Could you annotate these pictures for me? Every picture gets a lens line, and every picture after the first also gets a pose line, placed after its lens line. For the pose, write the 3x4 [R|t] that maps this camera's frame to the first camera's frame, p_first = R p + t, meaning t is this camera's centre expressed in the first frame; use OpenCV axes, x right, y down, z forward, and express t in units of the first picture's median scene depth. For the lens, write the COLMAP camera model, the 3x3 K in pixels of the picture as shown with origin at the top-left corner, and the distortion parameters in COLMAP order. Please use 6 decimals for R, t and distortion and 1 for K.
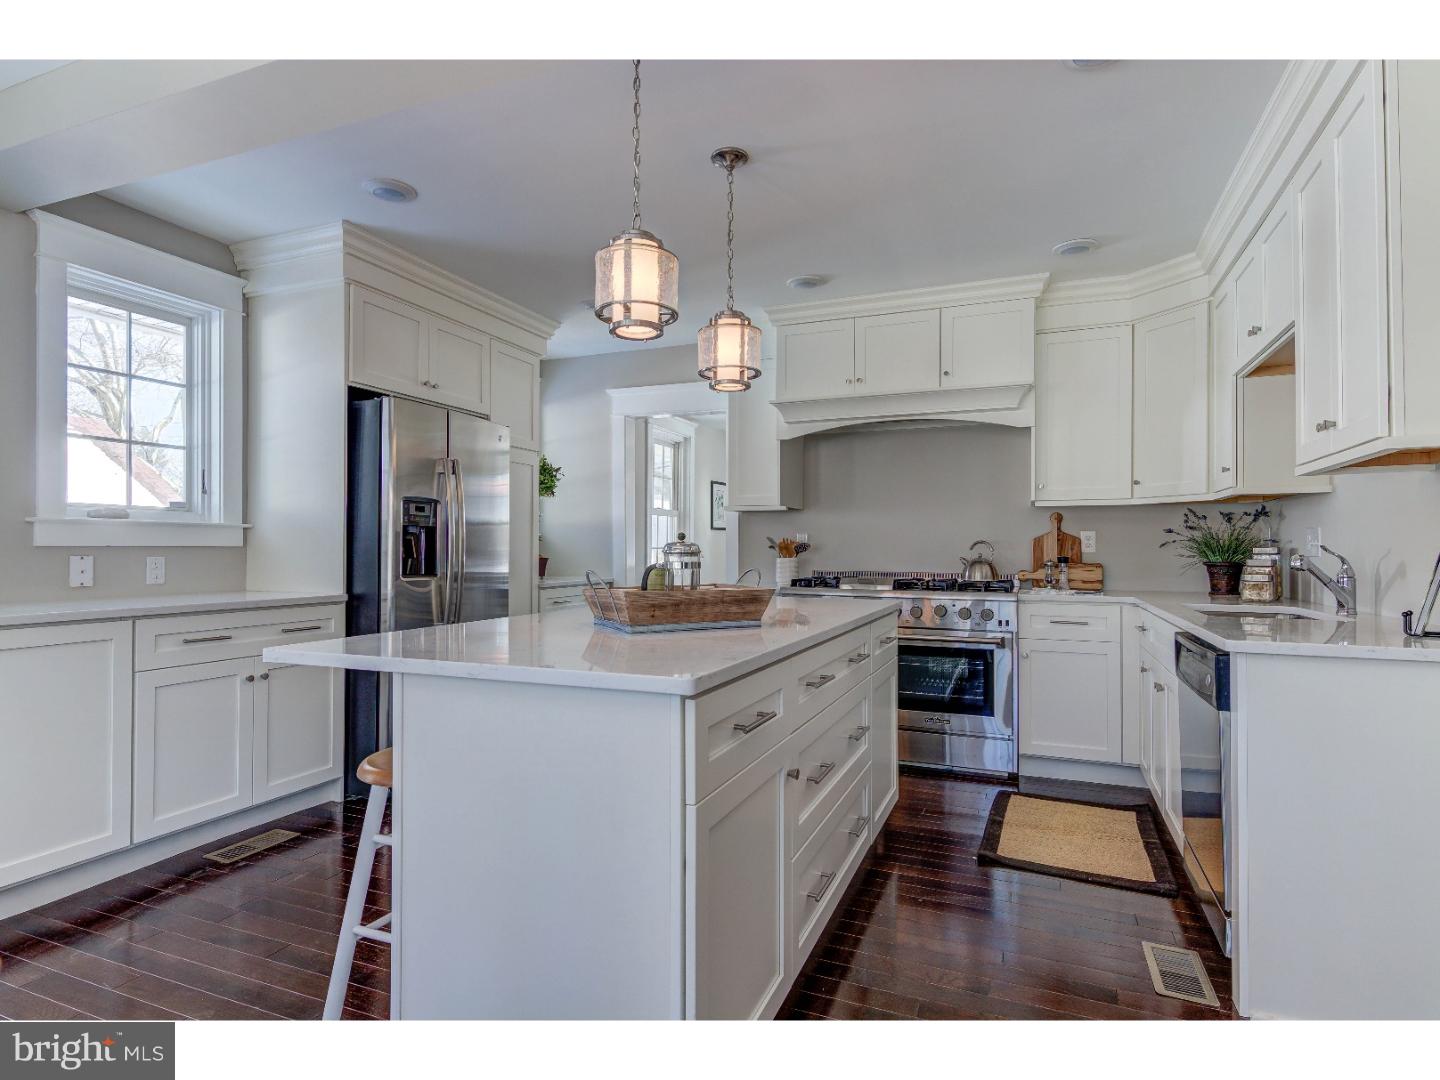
lens RADIAL K [[767.5, 0, 719.1], [0, 767.5, 542.4], [0, 0, 1]] dist [0.026227, -0.002454]
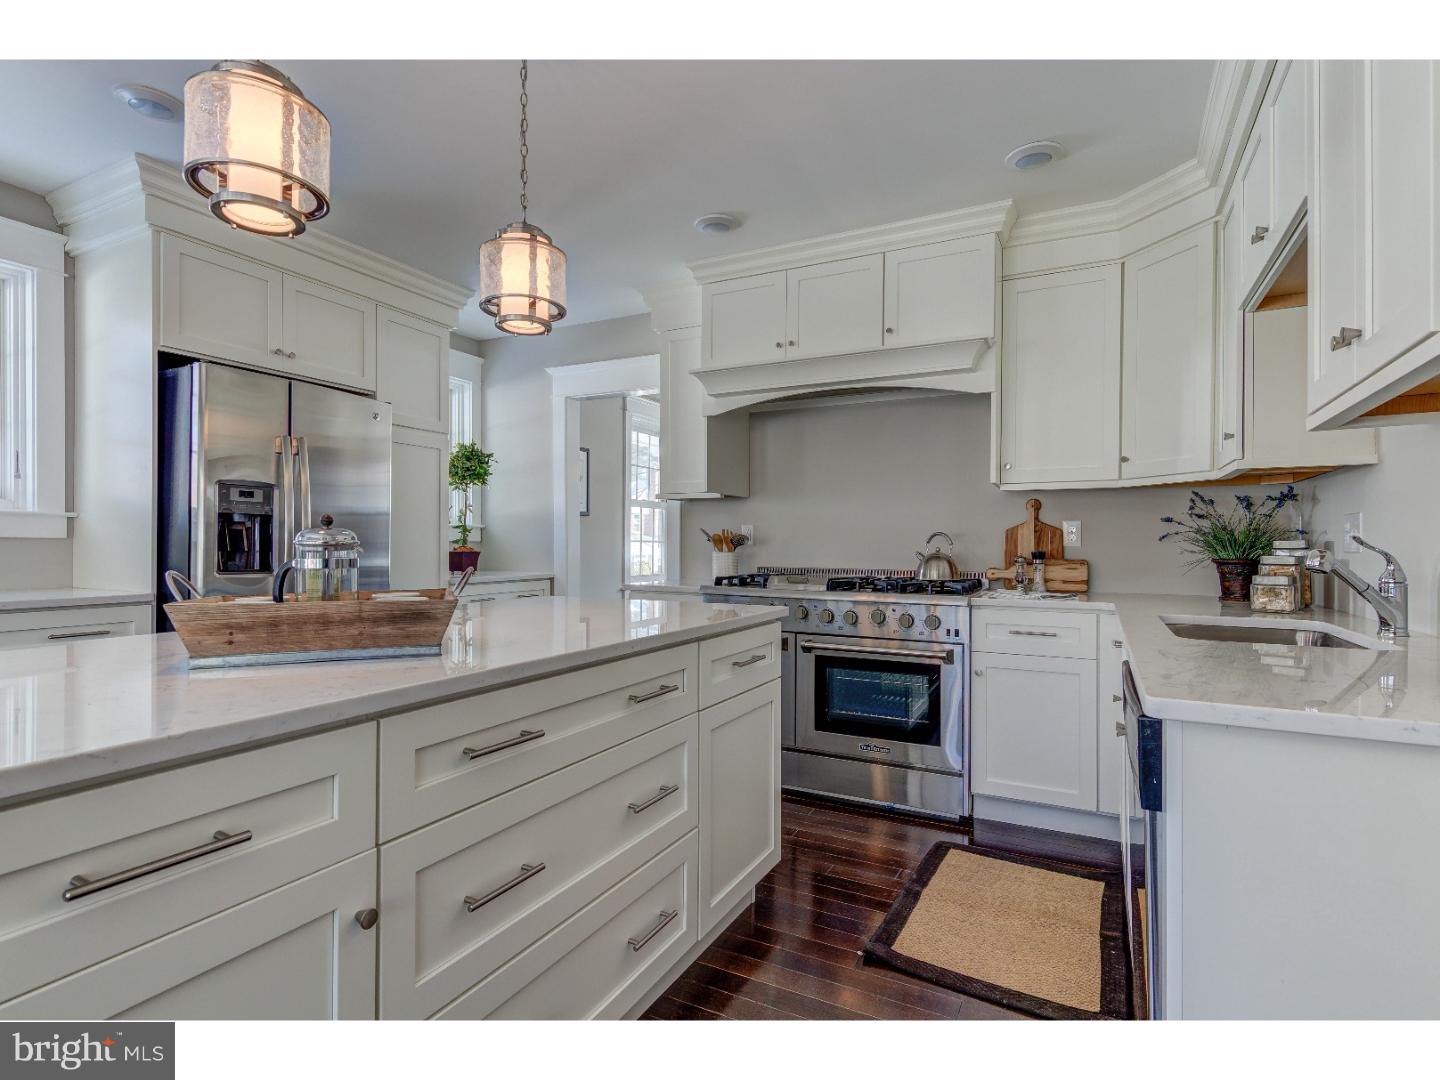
lens RADIAL K [[725.4, 0, 716.9], [0, 725.4, 543.1], [0, 0, 1]] dist [0.021810, -0.003146]
pose [[0.996148, 0.001656, -0.087676, 0.187906], [-0.000934, 0.999965, 0.008284, 0.003542], [0.087687, -0.008170, 0.996115, 0.211427]]
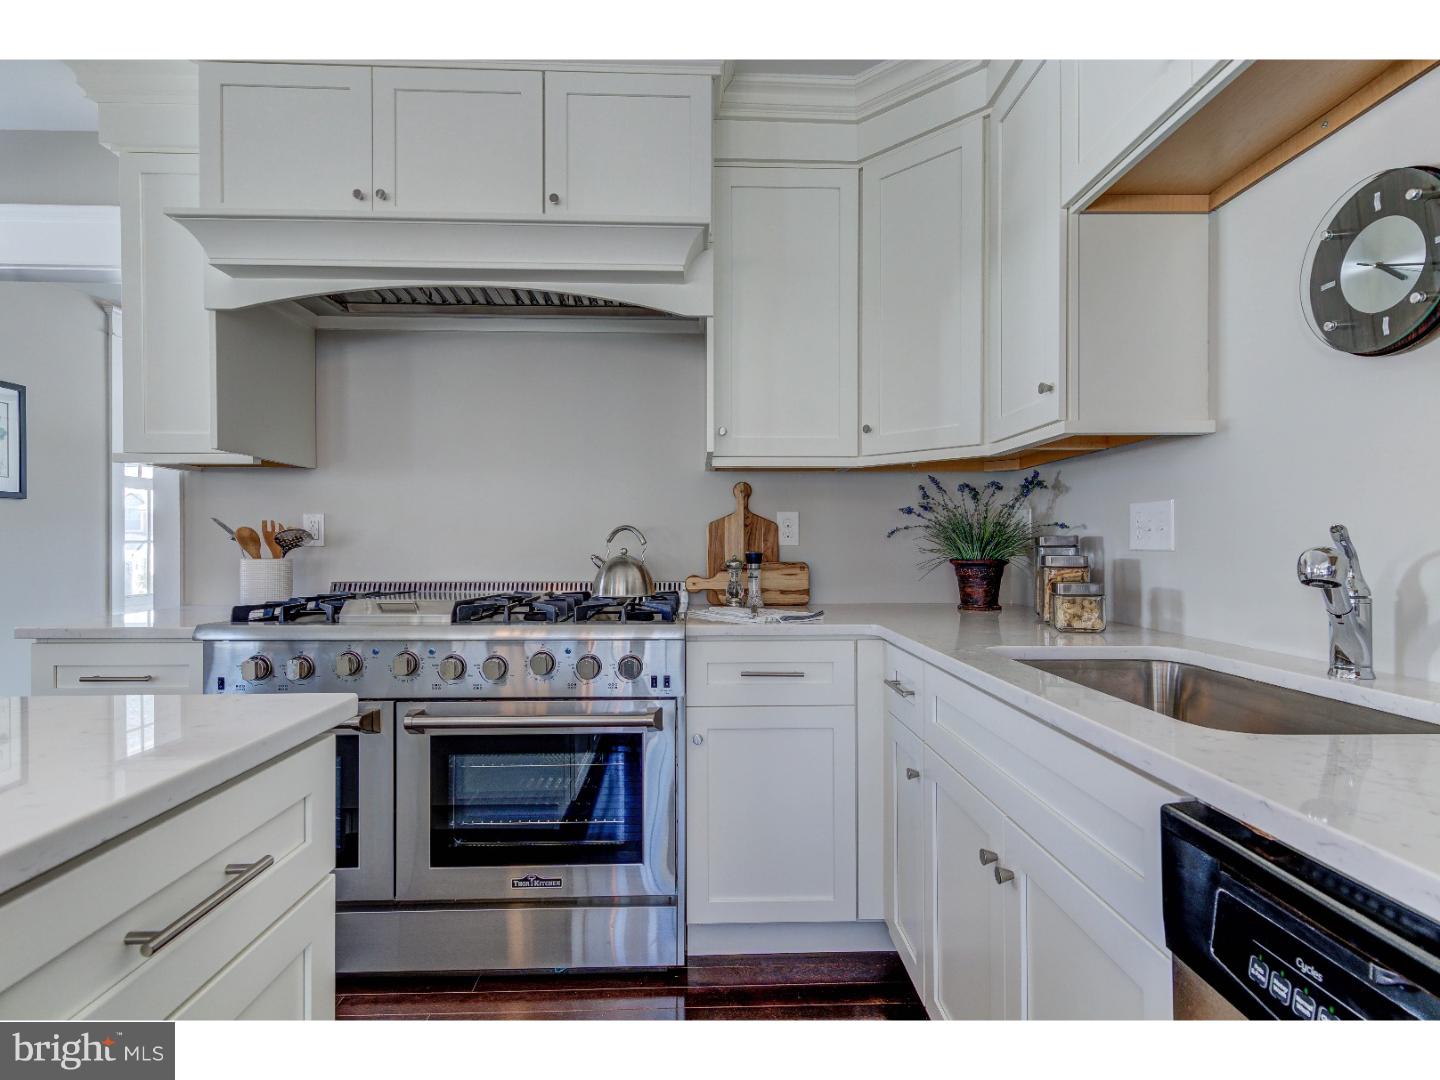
lens RADIAL K [[725.4, 0, 719.8], [0, 725.4, 545.5], [0, 0, 1]] dist [0.021810, -0.003146]
pose [[0.914035, -0.005006, 0.405603, 0.206936], [0.000437, 0.999935, 0.011356, 0.006970], [-0.405634, -0.010203, 0.913979, 0.534571]]
